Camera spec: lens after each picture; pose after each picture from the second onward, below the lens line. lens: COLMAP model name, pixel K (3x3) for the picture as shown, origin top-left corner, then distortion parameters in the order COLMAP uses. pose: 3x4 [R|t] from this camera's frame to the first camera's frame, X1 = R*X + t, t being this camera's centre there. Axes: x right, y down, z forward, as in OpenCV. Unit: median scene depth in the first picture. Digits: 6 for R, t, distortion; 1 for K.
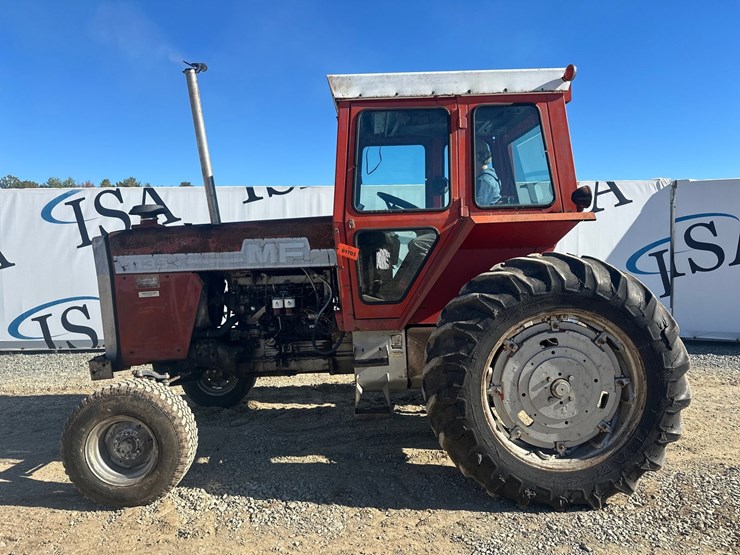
lens RADIAL K [[521.3, 0, 374.7], [0, 521.3, 276.8], [0, 0, 1]] dist [0.103412, -0.154035]
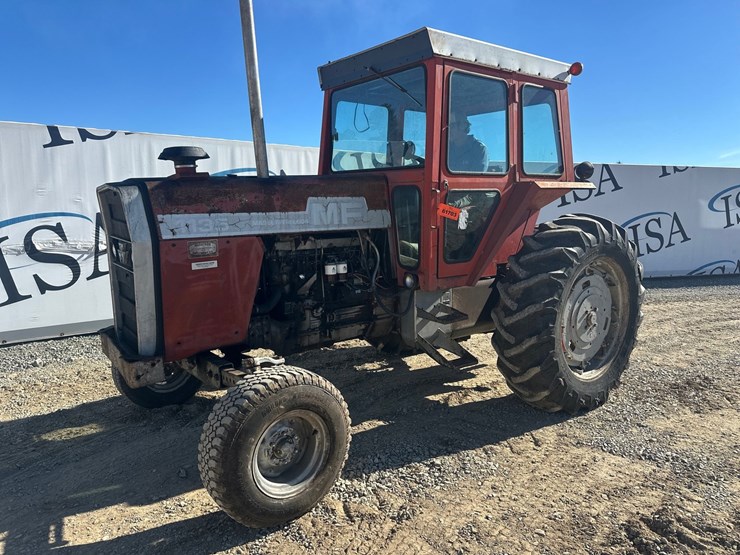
lens RADIAL K [[515.8, 0, 373.4], [0, 515.8, 279.5], [0, 0, 1]] dist [0.123072, -0.144157]
pose [[0.796396, -0.066851, 0.601069, -0.770348], [0.026299, 0.996760, 0.076015, 0.002476], [-0.604203, -0.044731, 0.795574, 0.270365]]
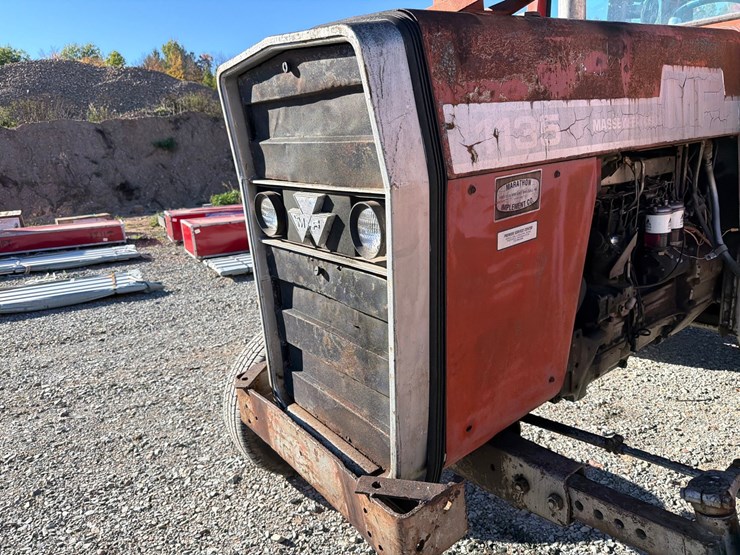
lens RADIAL K [[521.3, 0, 374.7], [0, 521.3, 276.8], [0, 0, 1]] dist [0.103412, -0.154035]
pose [[0.792284, -0.175786, 0.584281, -0.757621], [0.092648, 0.981155, 0.169560, -0.004086], [-0.603077, -0.080207, 0.793640, 0.895670]]
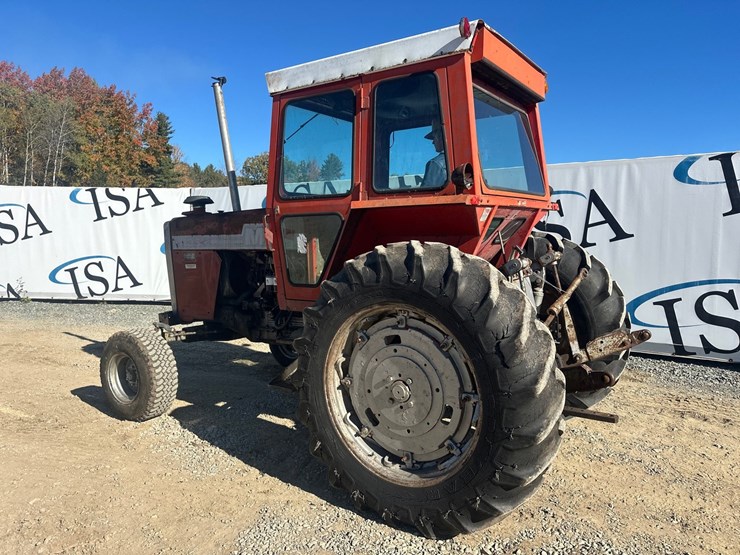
lens RADIAL K [[515.8, 0, 373.4], [0, 515.8, 279.5], [0, 0, 1]] dist [0.123072, -0.144157]
pose [[0.828564, 0.066472, -0.555935, 0.721855], [-0.050419, 0.997752, 0.044155, -0.015179], [0.557620, -0.008556, 0.830052, 0.216901]]
